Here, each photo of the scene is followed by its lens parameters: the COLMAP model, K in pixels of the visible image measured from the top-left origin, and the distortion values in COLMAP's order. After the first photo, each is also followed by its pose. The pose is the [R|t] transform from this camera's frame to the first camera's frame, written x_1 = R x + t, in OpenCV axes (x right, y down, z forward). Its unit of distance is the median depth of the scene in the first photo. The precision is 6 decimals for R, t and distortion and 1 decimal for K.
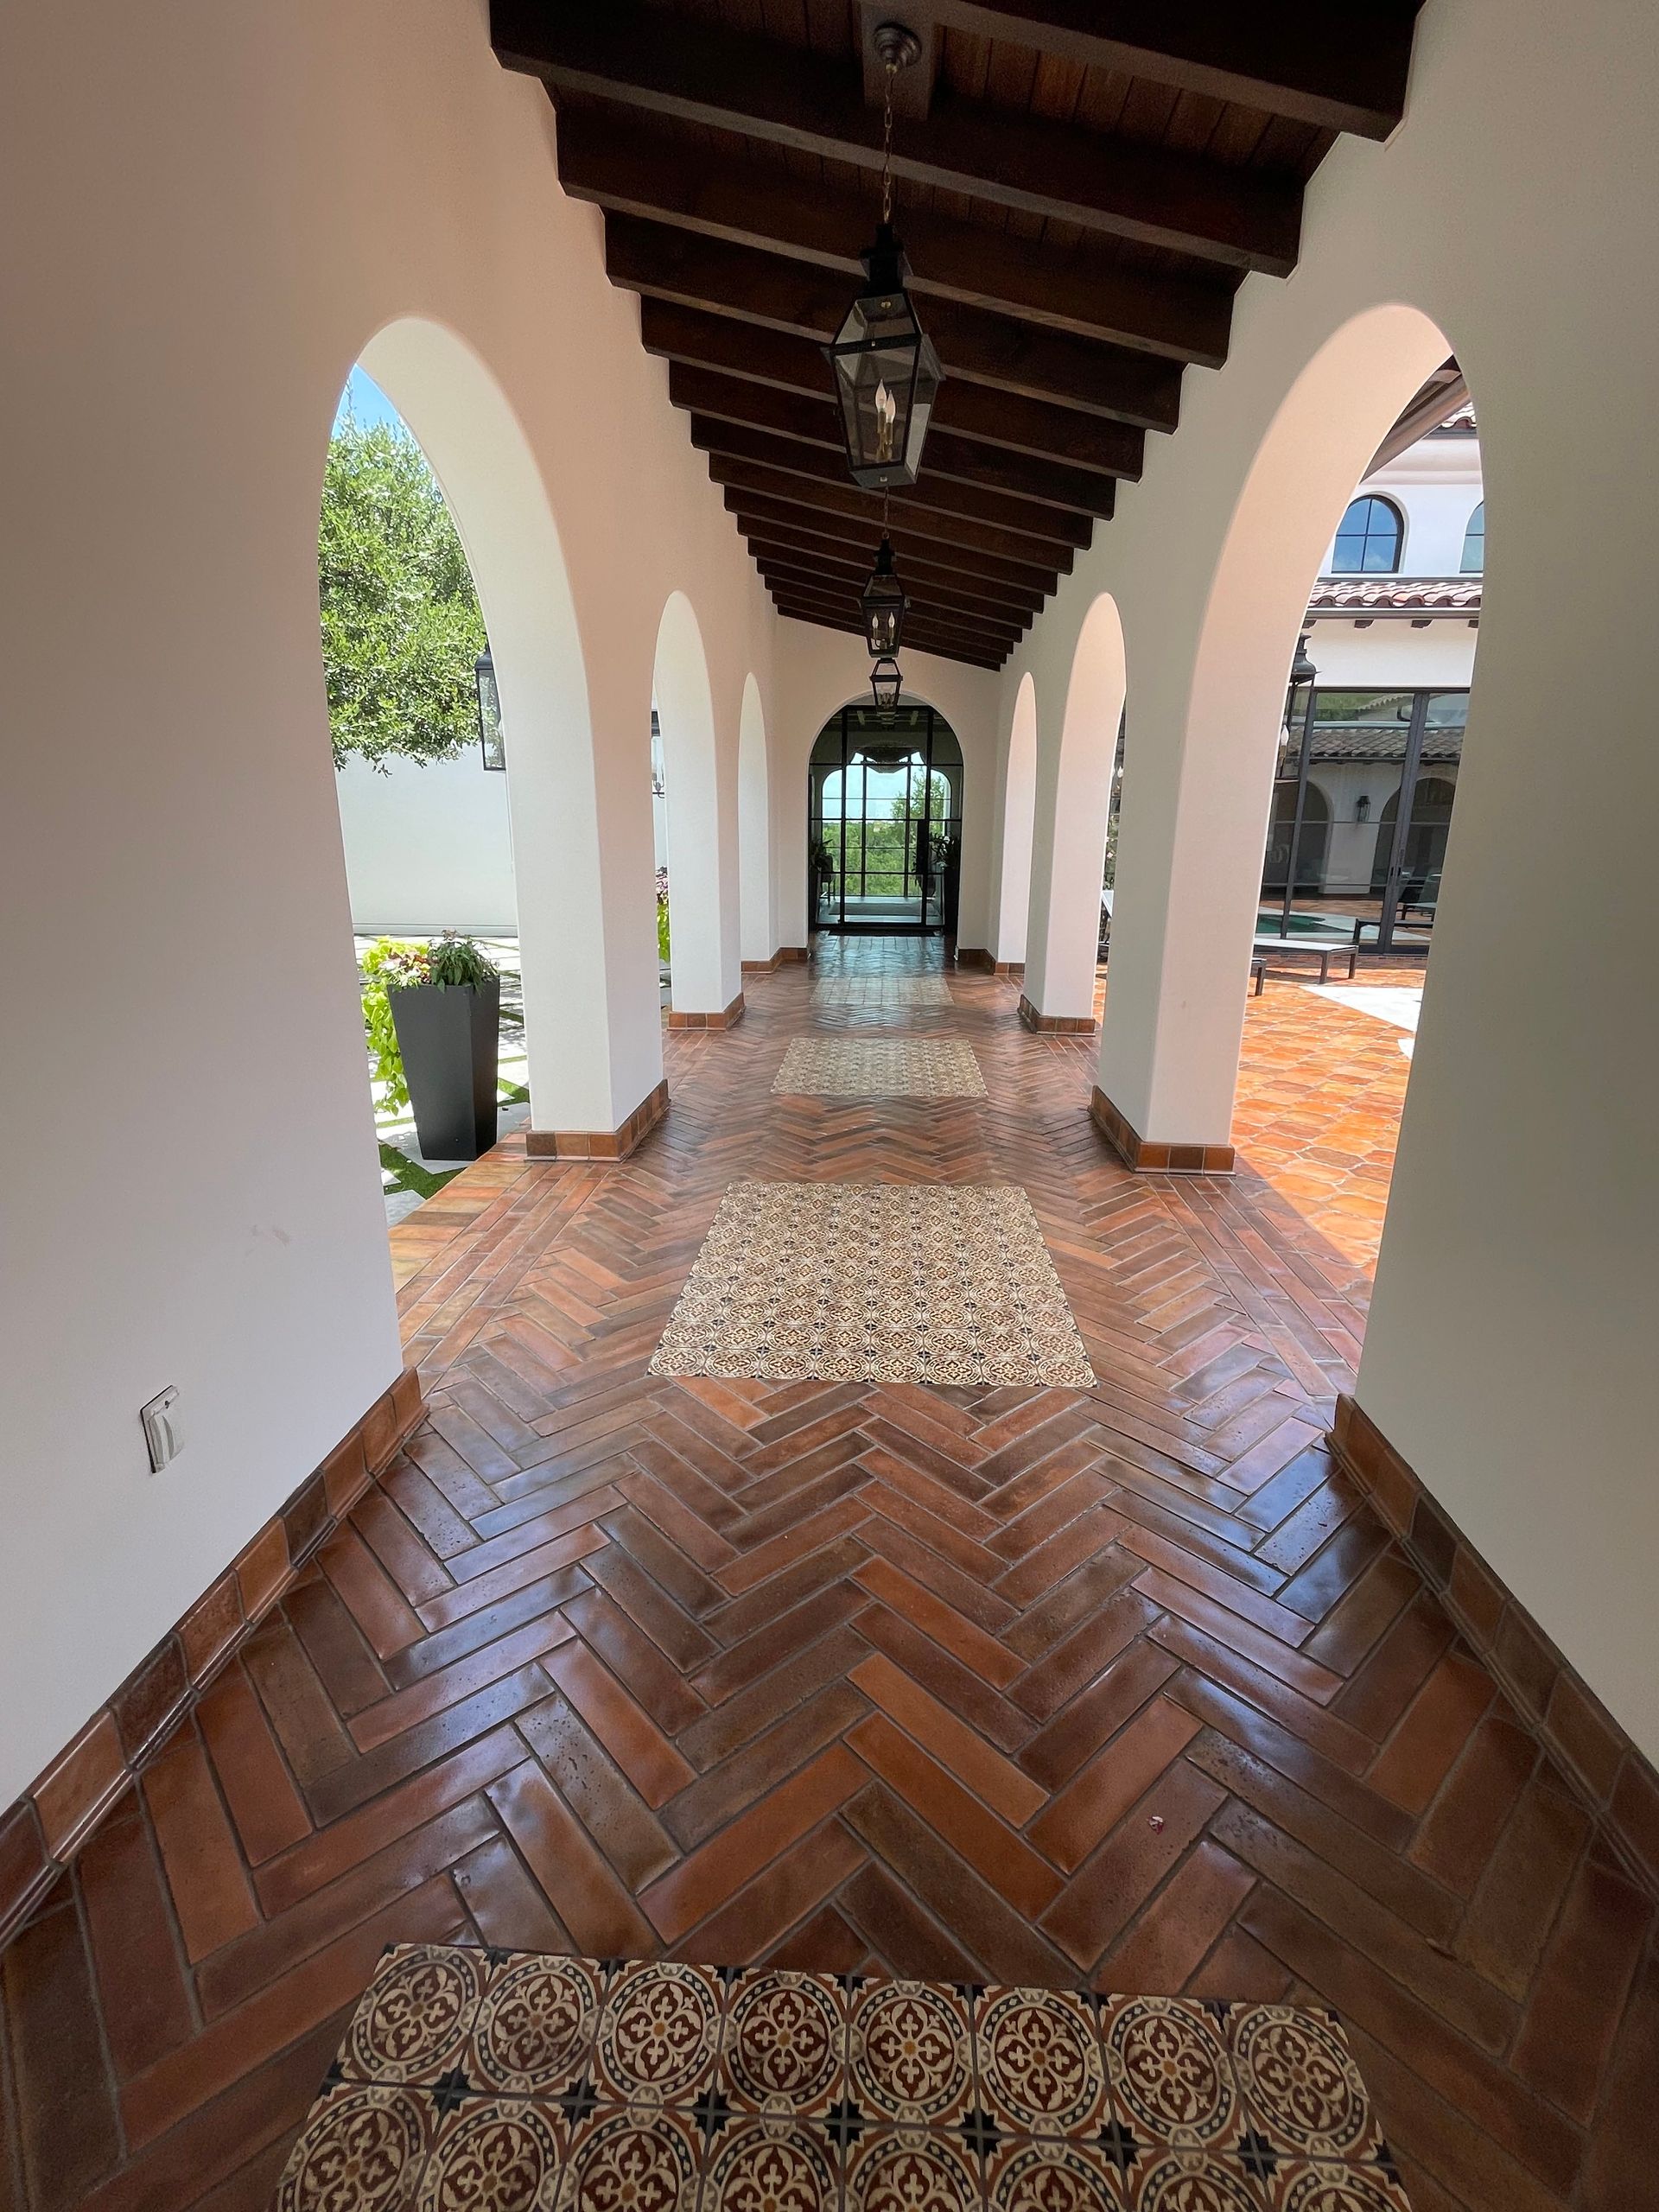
lens RADIAL K [[1023.7, 0, 817.2], [0, 1023.7, 1106.4], [0, 0, 1]] dist [0.002234, -0.000443]
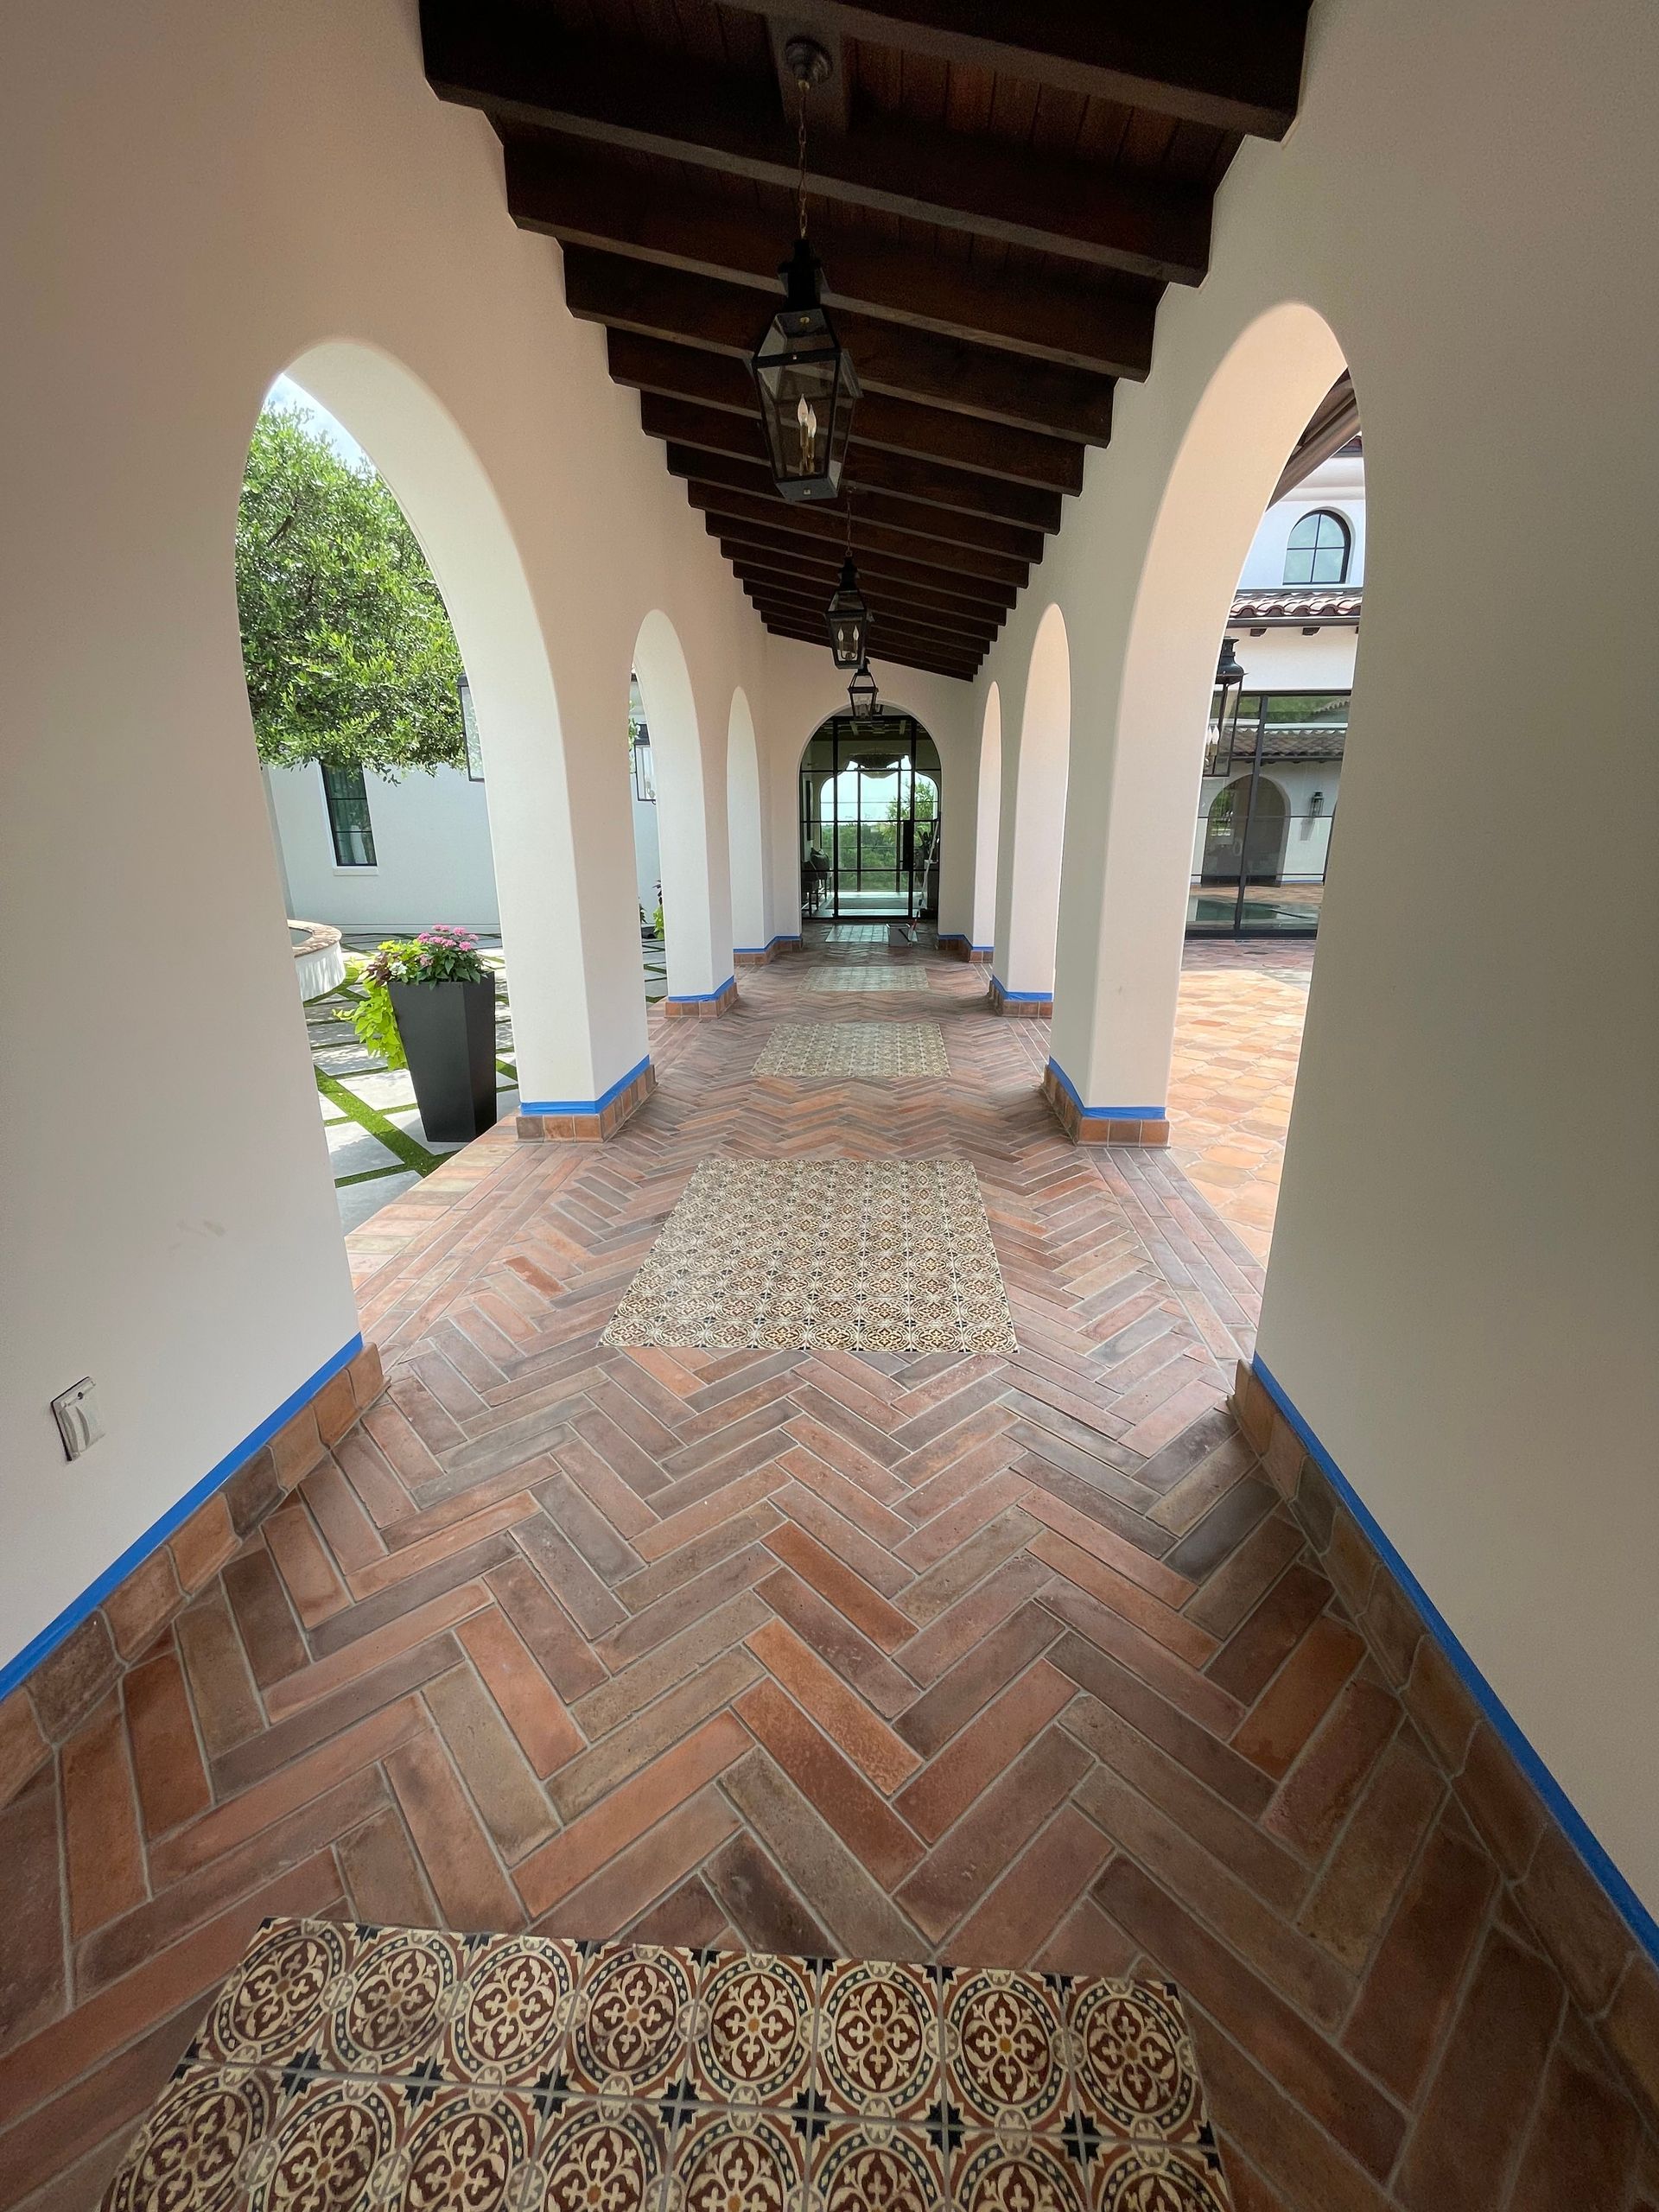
lens RADIAL K [[895.8, 0, 849.2], [0, 895.8, 1103.1], [0, 0, 1]] dist [-0.003378, 0.001752]
pose [[0.999808, -0.013956, -0.013763, 0.112847], [0.014375, 0.999420, 0.030858, -0.017464], [0.013324, -0.031050, 0.999429, 0.070691]]
